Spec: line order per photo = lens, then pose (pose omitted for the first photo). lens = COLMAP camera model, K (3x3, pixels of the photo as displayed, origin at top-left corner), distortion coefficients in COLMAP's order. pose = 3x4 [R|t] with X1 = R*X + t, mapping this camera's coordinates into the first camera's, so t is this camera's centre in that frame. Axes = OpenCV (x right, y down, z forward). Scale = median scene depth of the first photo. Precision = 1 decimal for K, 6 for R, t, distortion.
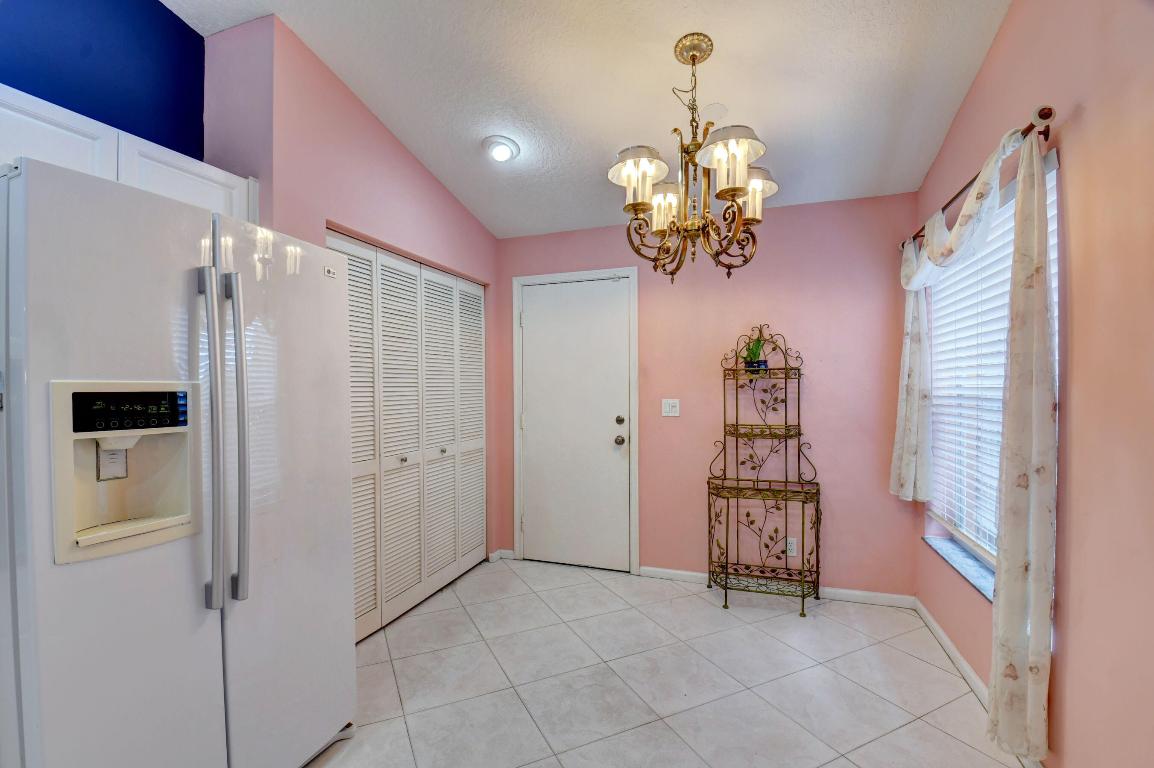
lens RADIAL K [[506.3, 0, 572.6], [0, 506.3, 391.1], [0, 0, 1]] dist [0.021363, -0.029682]
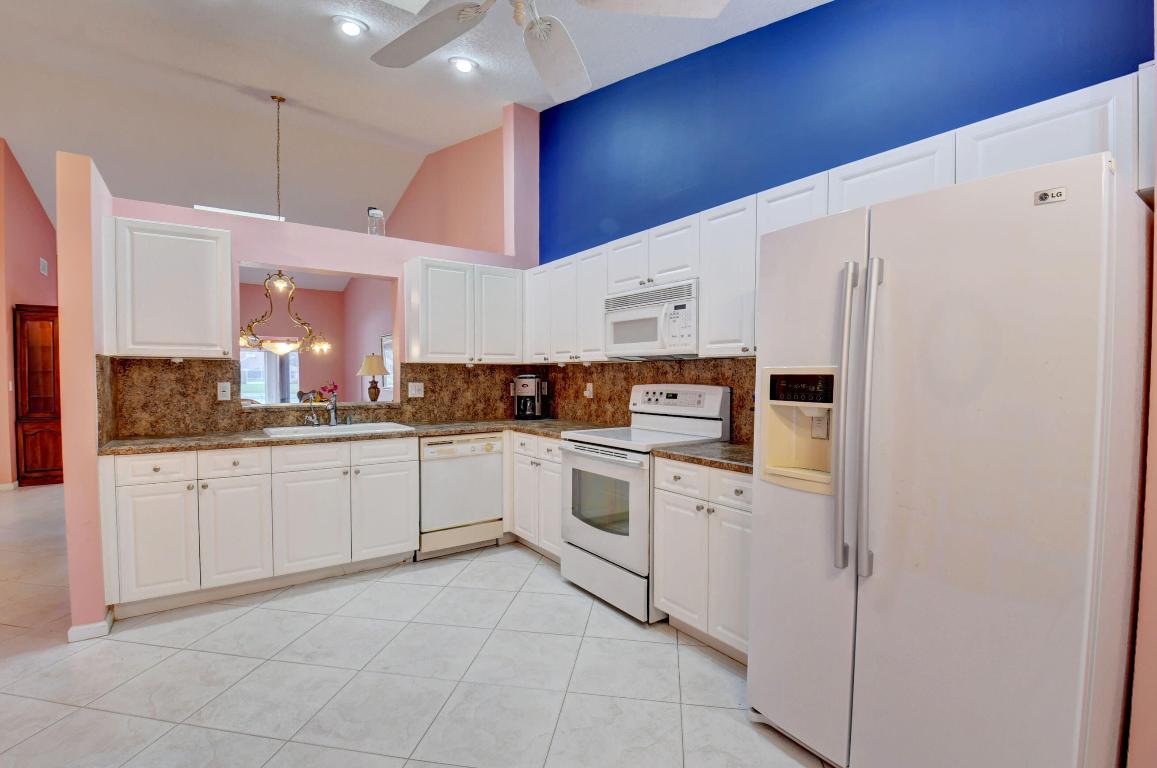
lens RADIAL K [[524.7, 0, 572.4], [0, 524.7, 395.0], [0, 0, 1]] dist [0.022884, -0.033260]
pose [[-0.577784, 0.032980, -0.815523, 0.283207], [-0.006858, 0.998952, 0.045257, -0.001544], [0.816161, 0.031742, -0.576952, 0.572287]]
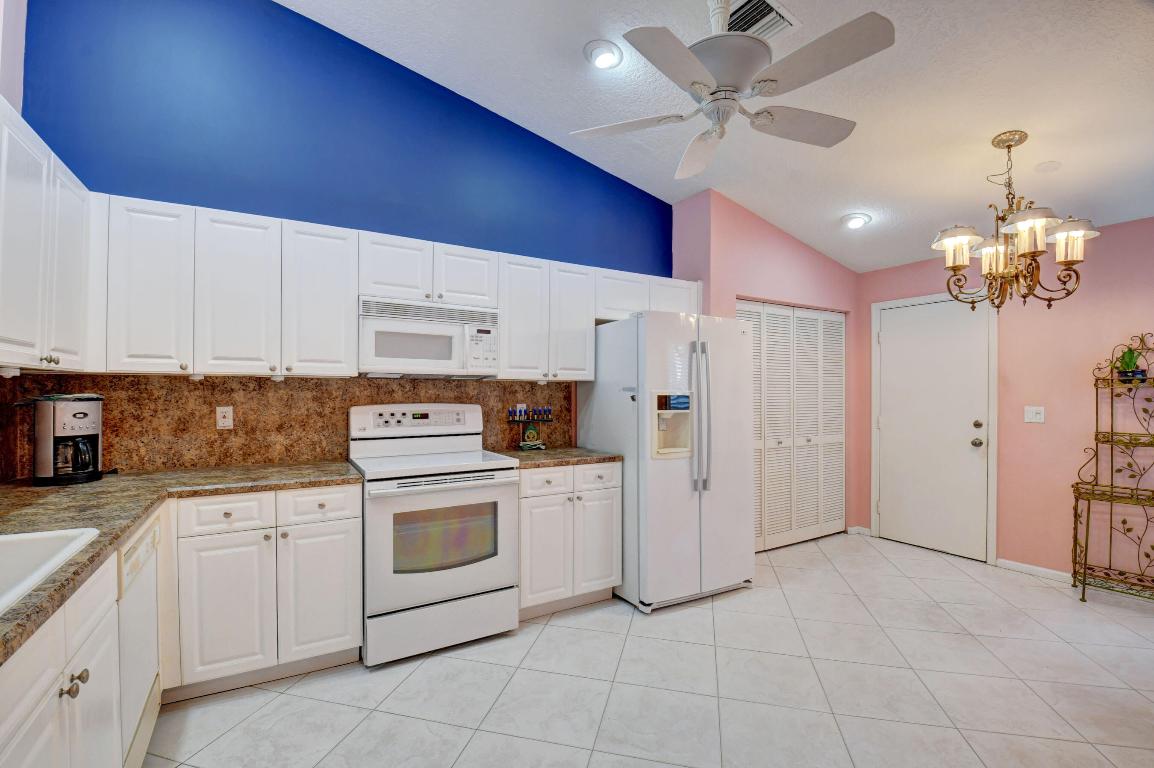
lens RADIAL K [[506.3, 0, 572.6], [0, 506.3, 391.1], [0, 0, 1]] dist [0.021363, -0.029682]
pose [[0.771240, 0.003831, -0.636534, 0.146595], [-0.011277, 0.999907, -0.007647, 0.002992], [0.636445, 0.013076, 0.771211, -0.542873]]
